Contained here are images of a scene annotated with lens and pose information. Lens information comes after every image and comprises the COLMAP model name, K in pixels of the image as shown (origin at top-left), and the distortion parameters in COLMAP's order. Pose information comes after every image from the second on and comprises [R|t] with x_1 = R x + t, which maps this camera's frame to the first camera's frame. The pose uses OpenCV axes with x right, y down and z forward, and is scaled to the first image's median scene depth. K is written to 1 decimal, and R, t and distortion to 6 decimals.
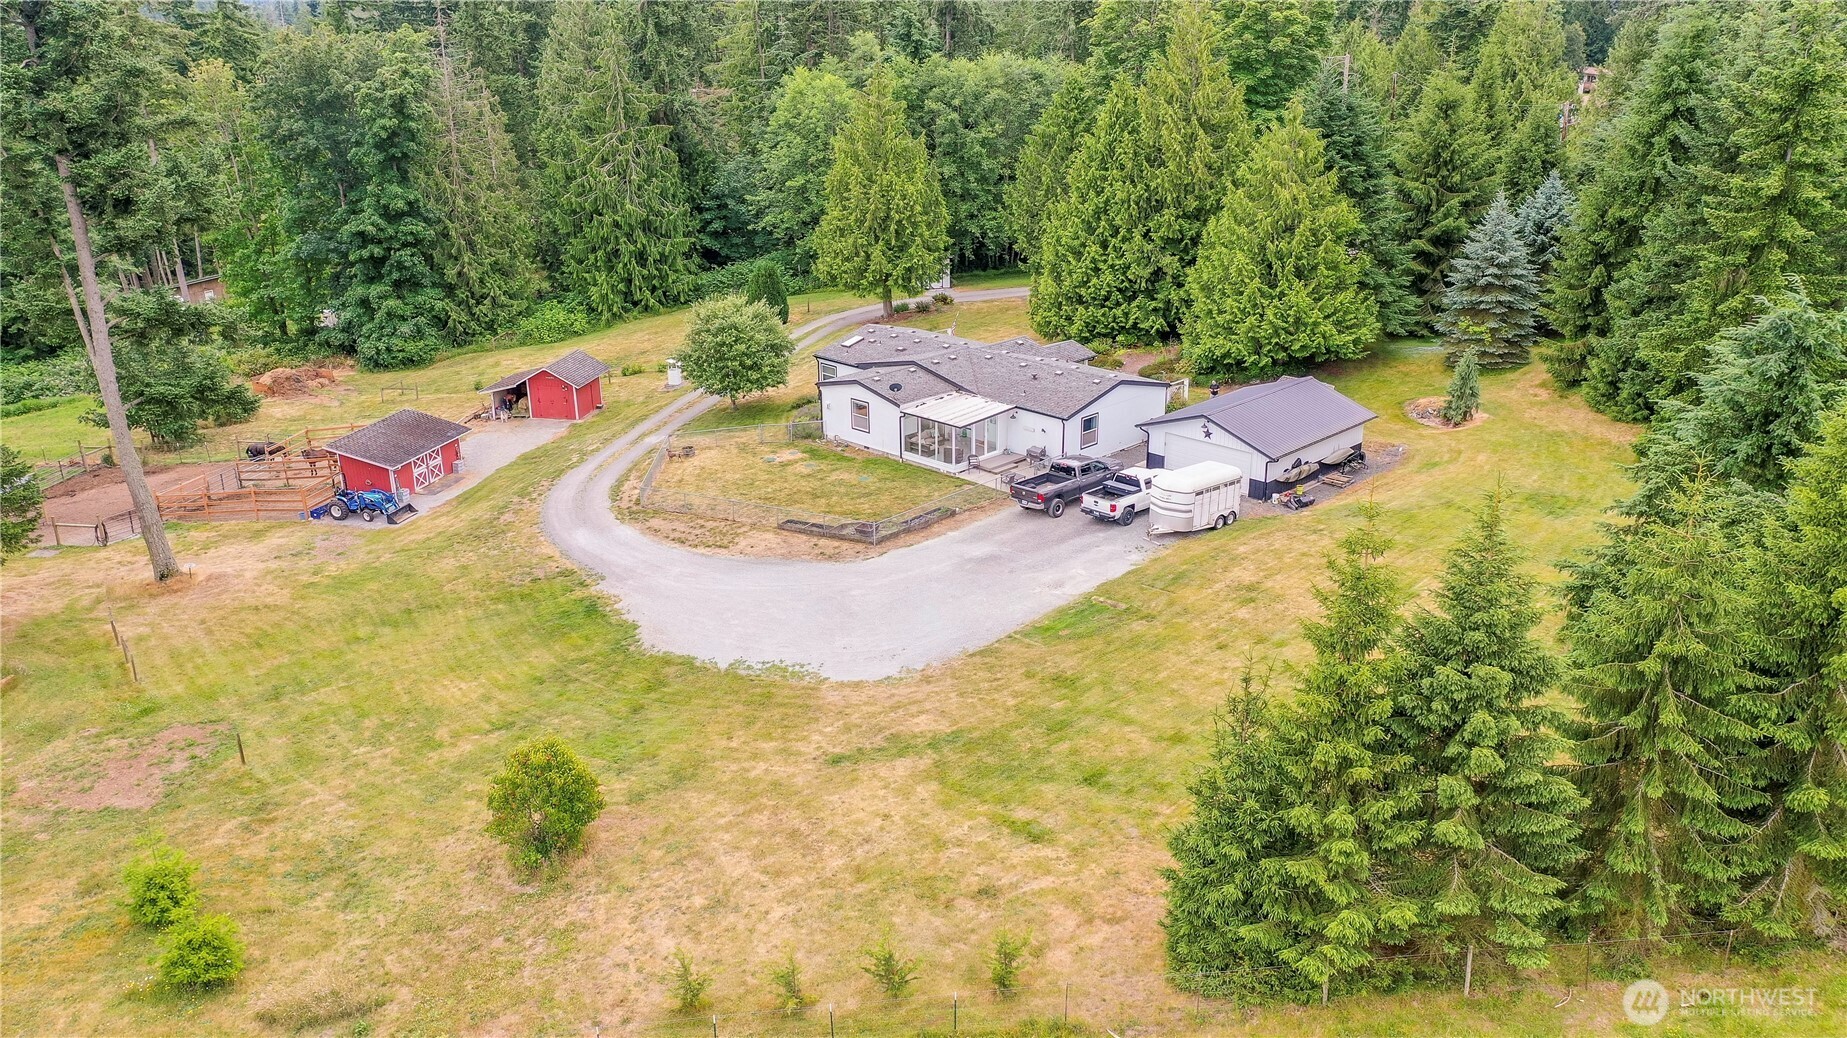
lens RADIAL K [[1473.7, 0, 923.5], [0, 1473.7, 519.0], [0, 0, 1]] dist [0.010241, 0.005867]
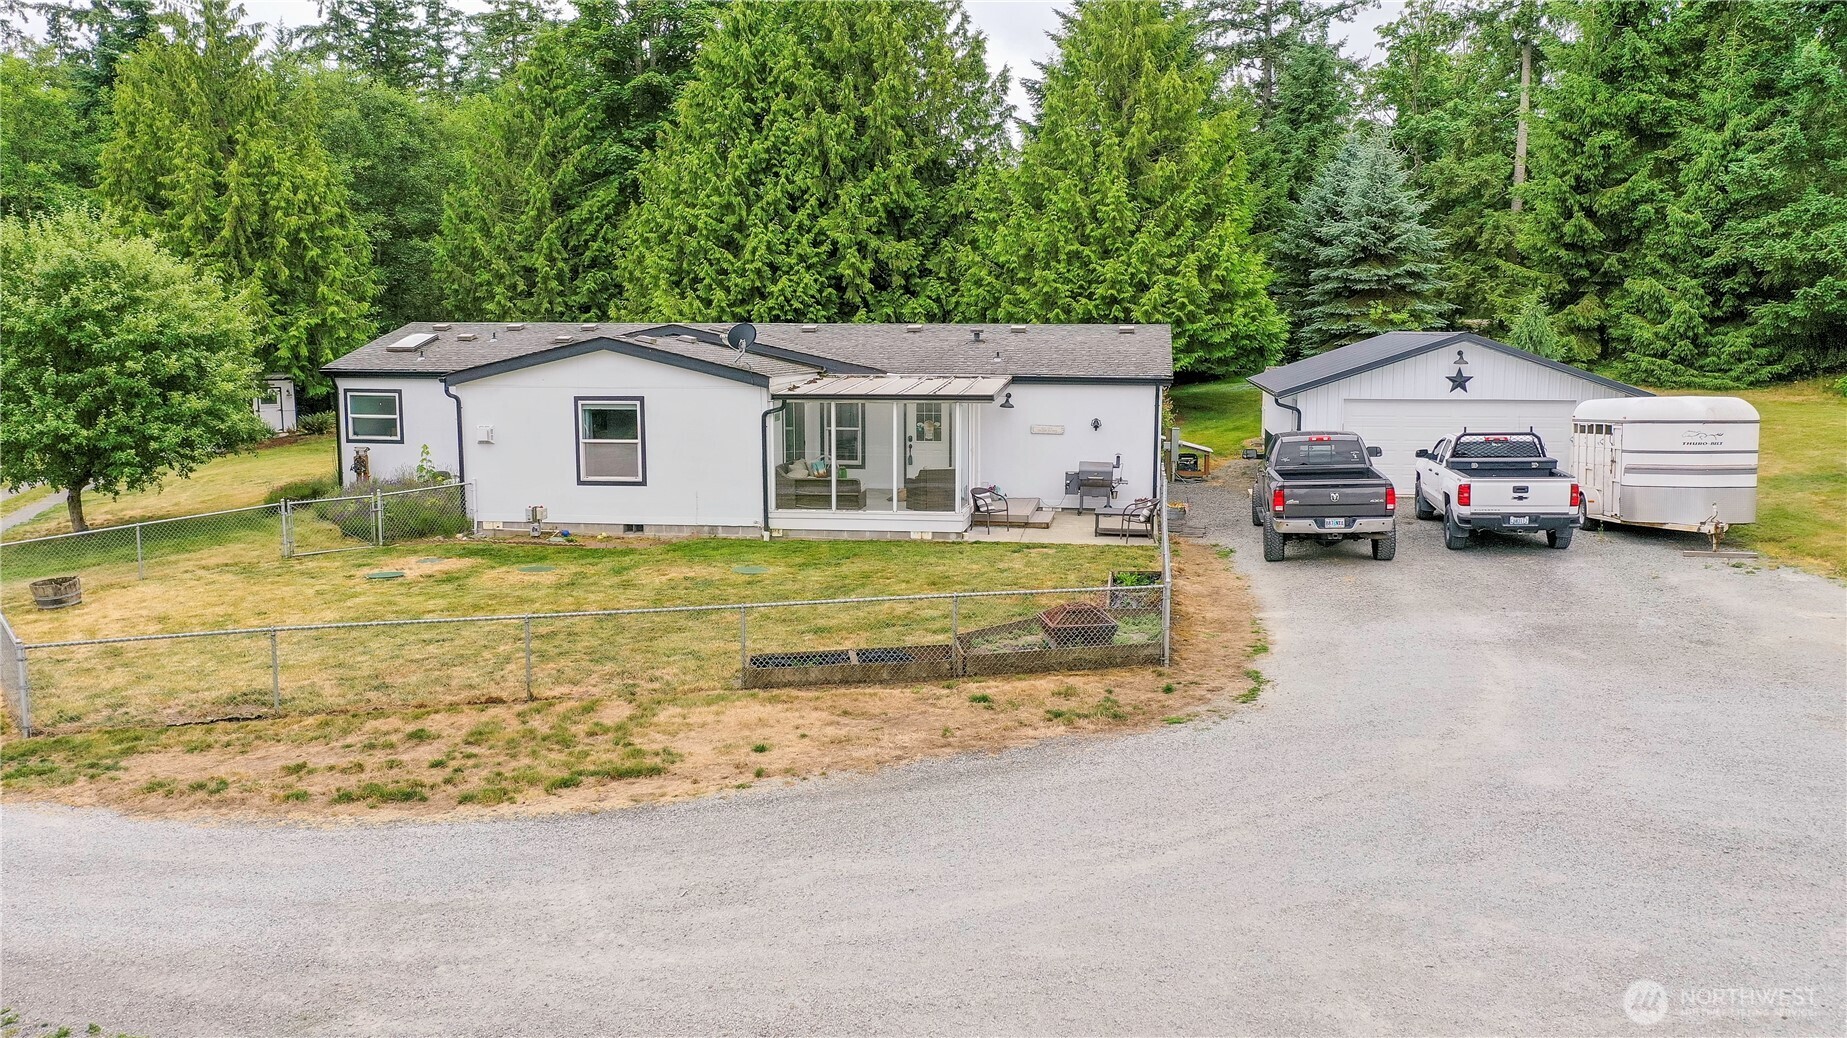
lens RADIAL K [[1473.7, 0, 923.5], [0, 1473.7, 519.0], [0, 0, 1]] dist [0.010241, 0.005867]
pose [[0.796322, -0.065980, 0.601264, -0.195202], [0.207079, 0.963703, -0.168506, 0.025238], [-0.568322, 0.258695, 0.781081, 0.651263]]
